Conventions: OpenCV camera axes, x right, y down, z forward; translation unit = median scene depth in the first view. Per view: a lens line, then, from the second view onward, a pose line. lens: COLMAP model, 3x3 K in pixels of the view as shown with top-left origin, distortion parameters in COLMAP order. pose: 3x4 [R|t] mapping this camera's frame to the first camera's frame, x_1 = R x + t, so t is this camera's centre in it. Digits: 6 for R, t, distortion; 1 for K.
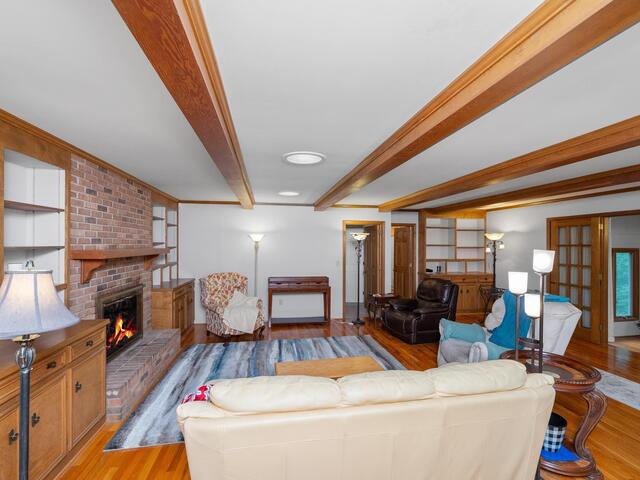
lens RADIAL K [[297.3, 0, 320.0], [0, 297.3, 240.0], [0, 0, 1]] dist [0.003746, 0.000502]
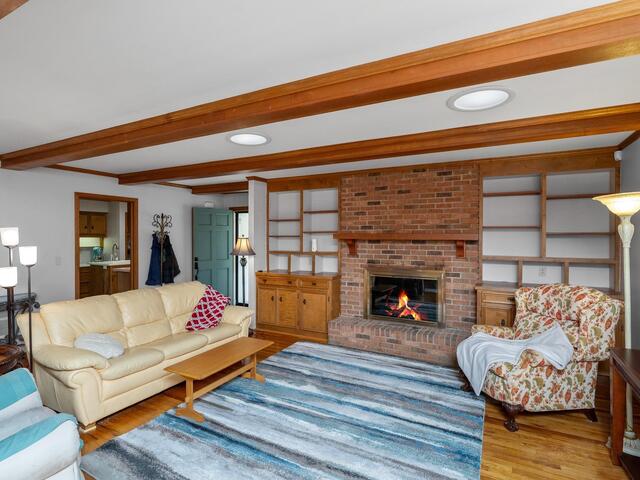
lens RADIAL K [[356.2, 0, 320.0], [0, 356.2, 240.0], [0, 0, 1]] dist [-0.002265, -0.000477]
pose [[-0.637675, 0.001263, -0.770305, 0.389425], [0.004548, 0.999987, -0.002126, 0.036694], [0.770292, -0.004859, -0.637672, 1.070180]]
